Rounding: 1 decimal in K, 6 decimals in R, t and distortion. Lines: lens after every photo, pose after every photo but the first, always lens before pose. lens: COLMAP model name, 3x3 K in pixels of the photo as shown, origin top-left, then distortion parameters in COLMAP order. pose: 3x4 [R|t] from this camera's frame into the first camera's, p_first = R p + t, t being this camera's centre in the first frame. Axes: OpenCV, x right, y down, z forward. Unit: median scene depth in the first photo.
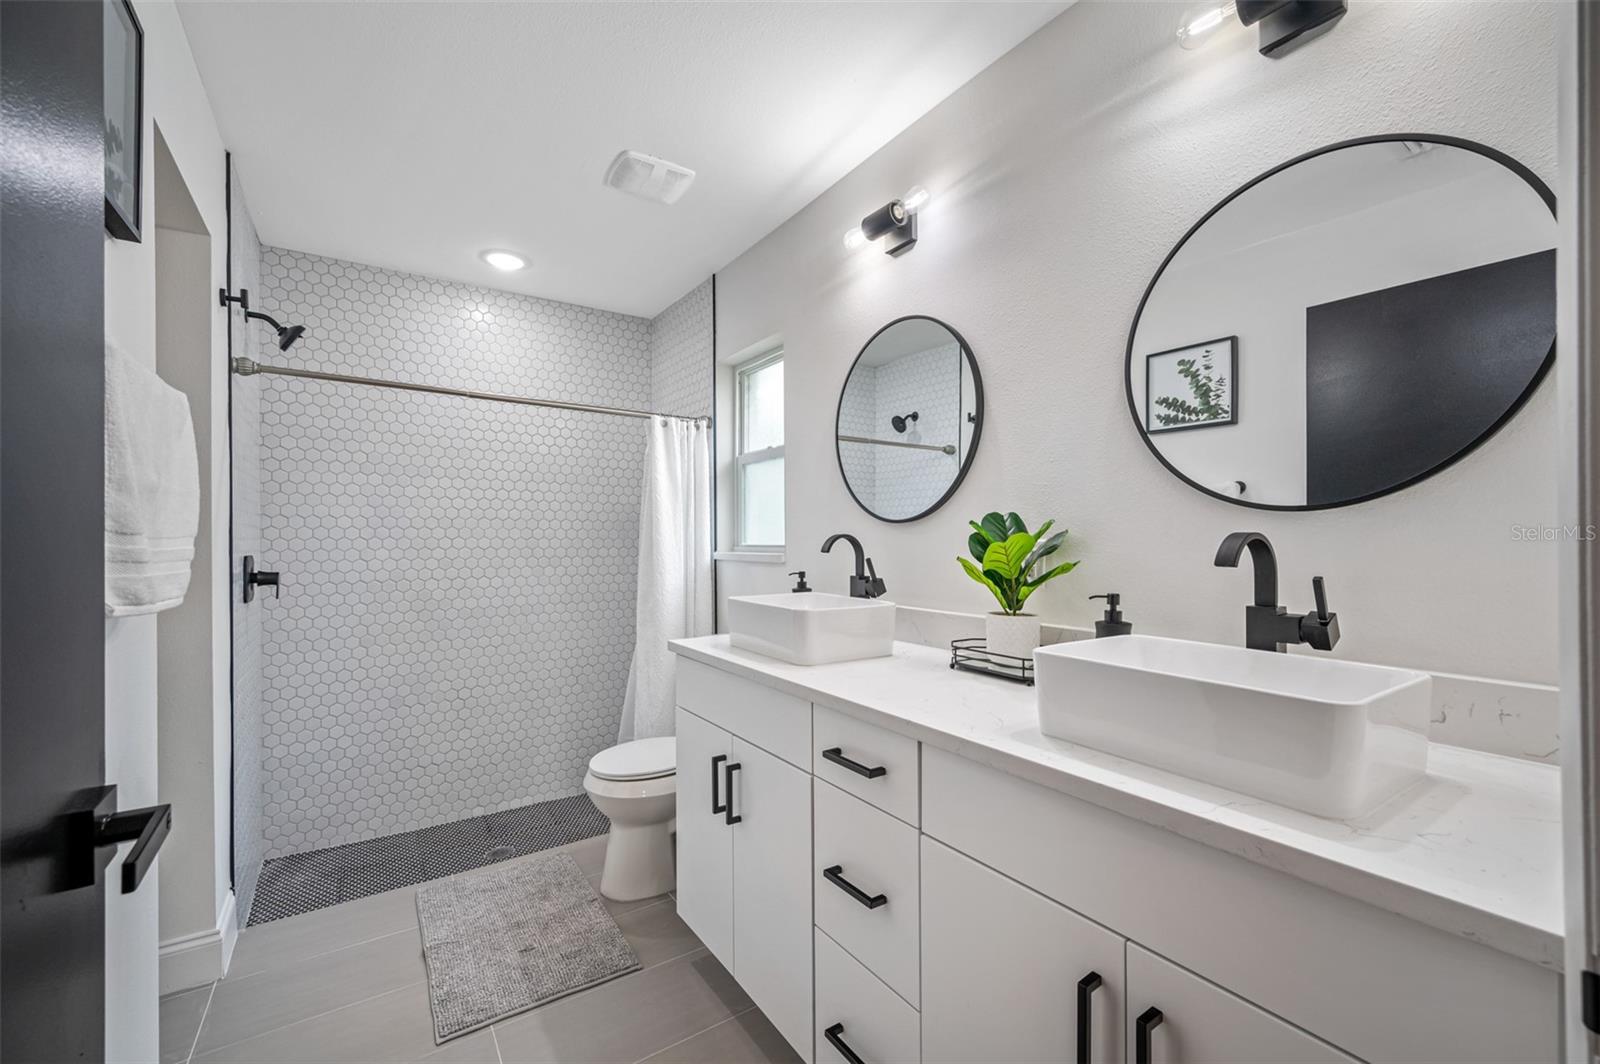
lens RADIAL K [[643.1, 0, 799.9], [0, 643.1, 534.1], [0, 0, 1]] dist [0.002806, 0.000007]
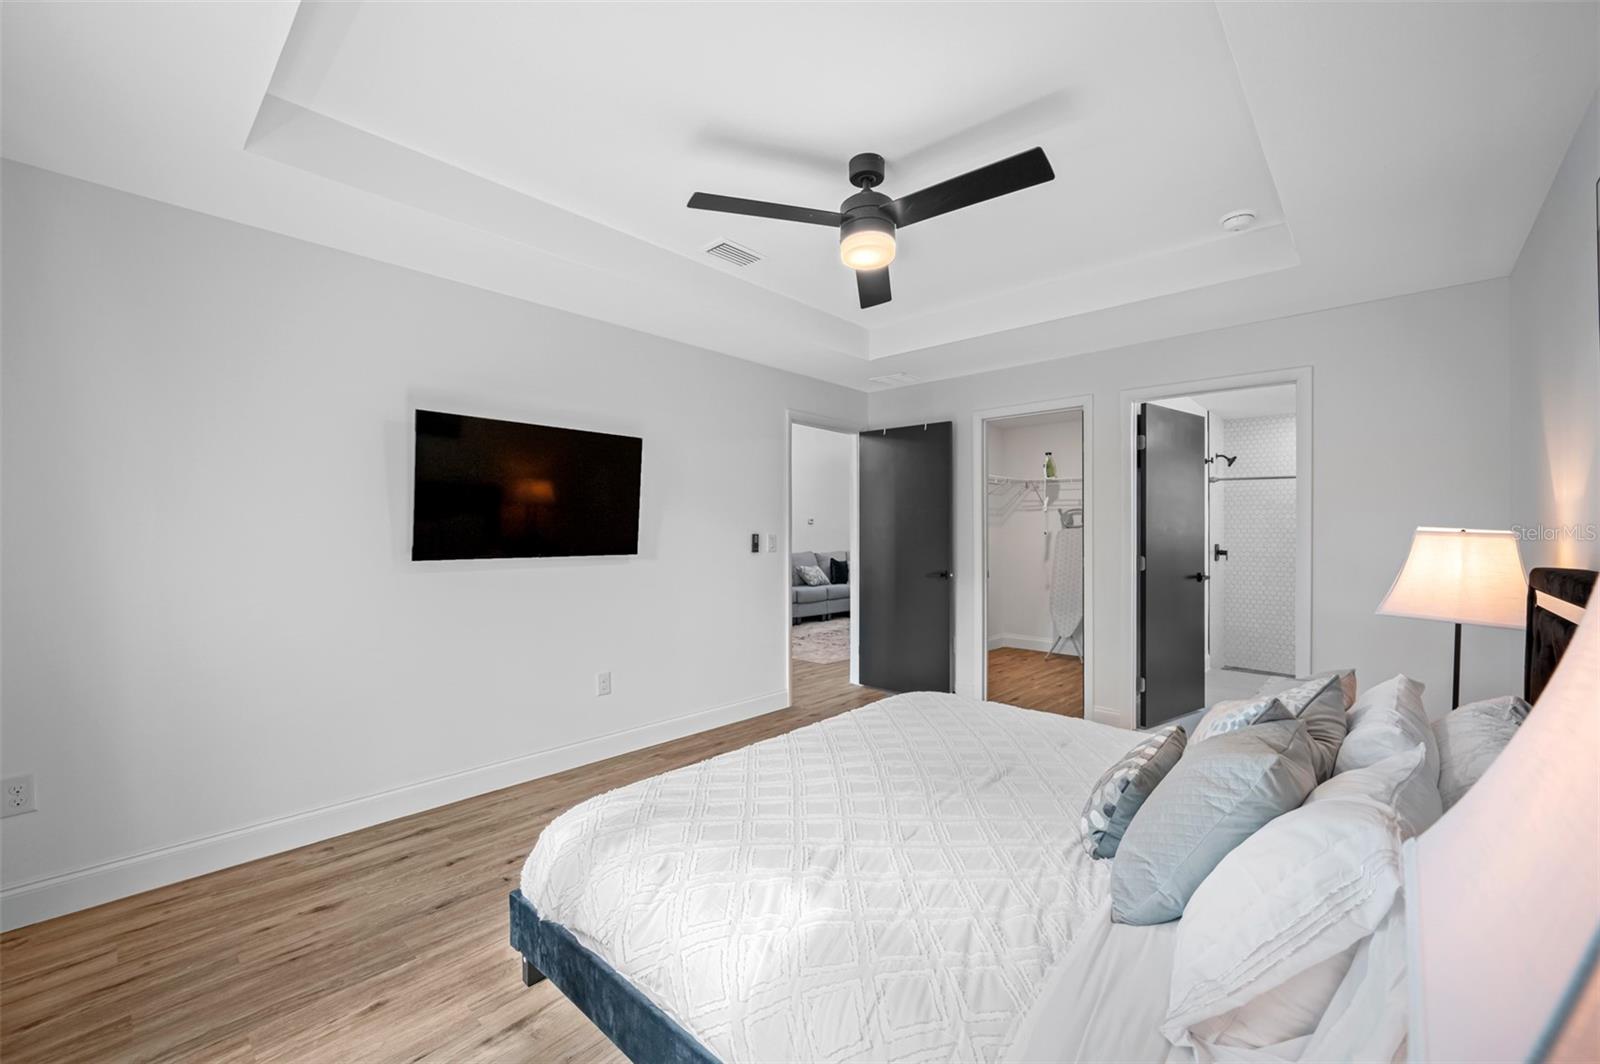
lens RADIAL K [[643.1, 0, 799.9], [0, 643.1, 534.1], [0, 0, 1]] dist [0.002806, 0.000007]
pose [[0.234622, 0.002525, -0.972083, 1.372056], [0.000796, 0.999996, 0.002790, -0.018014], [0.972086, -0.001428, 0.234619, -1.350951]]
